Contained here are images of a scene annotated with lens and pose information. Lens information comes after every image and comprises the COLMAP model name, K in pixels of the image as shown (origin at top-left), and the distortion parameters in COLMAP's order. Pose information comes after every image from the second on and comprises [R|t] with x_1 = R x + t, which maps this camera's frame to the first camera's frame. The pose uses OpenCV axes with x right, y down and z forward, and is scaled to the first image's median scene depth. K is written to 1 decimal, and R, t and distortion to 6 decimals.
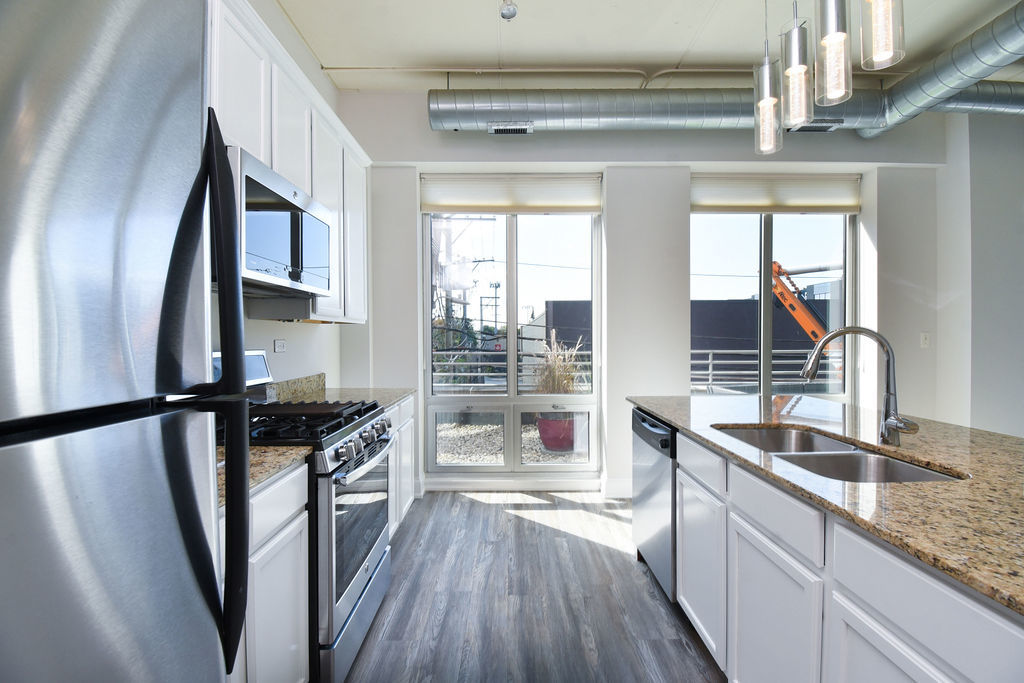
lens RADIAL K [[447.6, 0, 511.8], [0, 447.6, 337.3], [0, 0, 1]] dist [-0.002596, -0.012425]
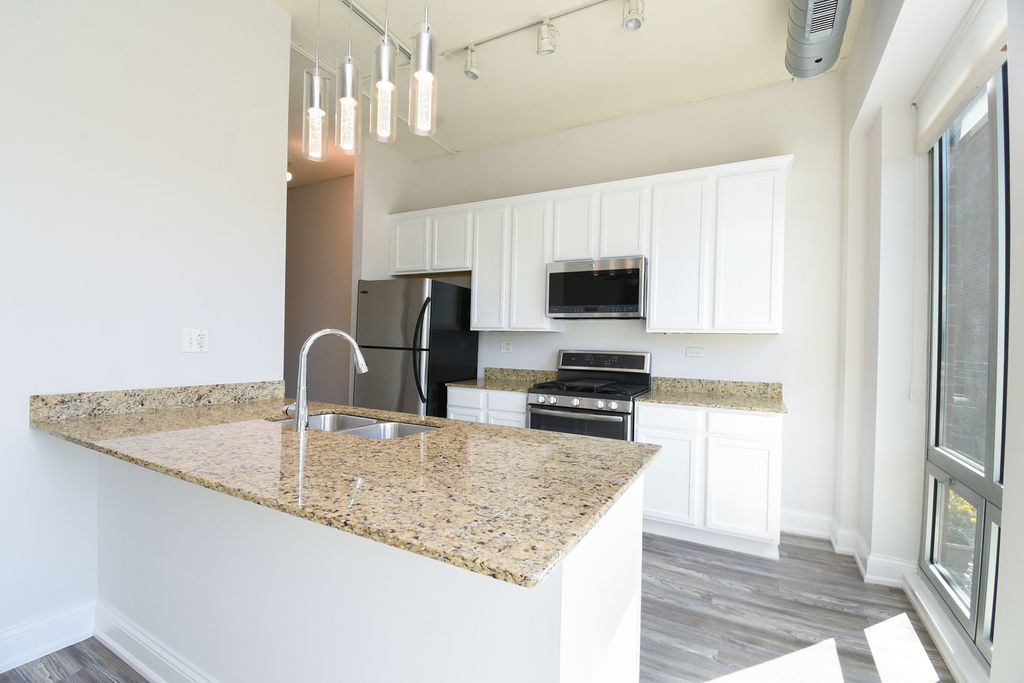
lens RADIAL K [[447.6, 0, 515.4], [0, 447.6, 341.1], [0, 0, 1]] dist [-0.002596, -0.012425]
pose [[-0.476333, -0.012872, -0.879171, 0.746423], [-0.021550, 0.999763, -0.002963, 0.004474], [0.879001, 0.017535, -0.476498, 0.958193]]
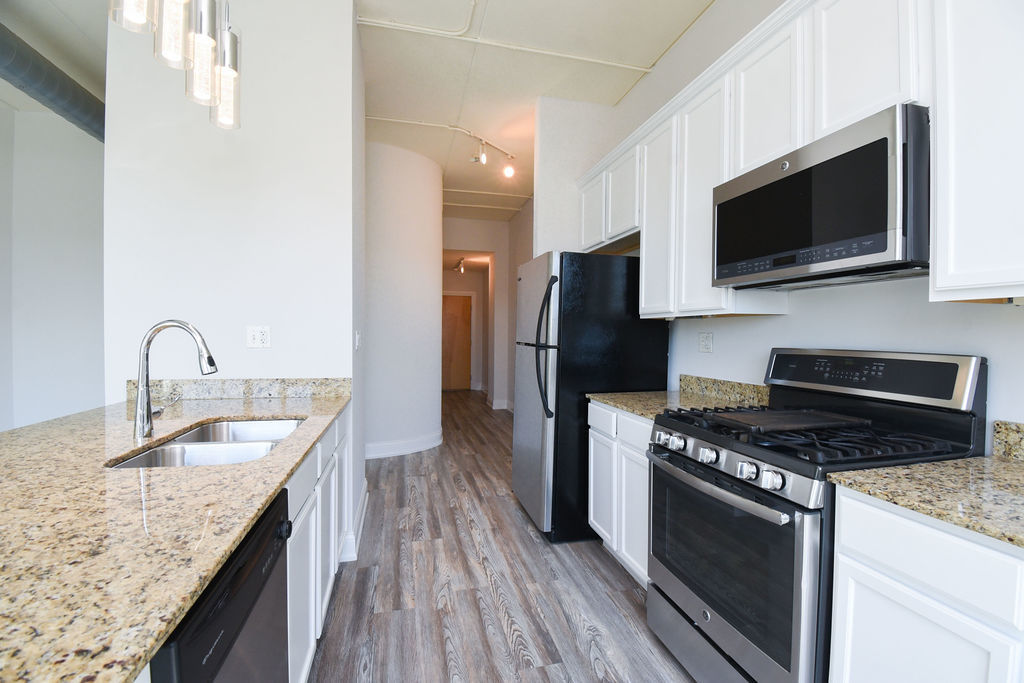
lens RADIAL K [[447.6, 0, 510.1], [0, 447.6, 344.2], [0, 0, 1]] dist [-0.002596, -0.012425]
pose [[-0.972440, -0.001457, -0.233149, 0.110284], [-0.006729, 0.999739, 0.021816, 0.005283], [0.233056, 0.022784, -0.972196, 1.021289]]
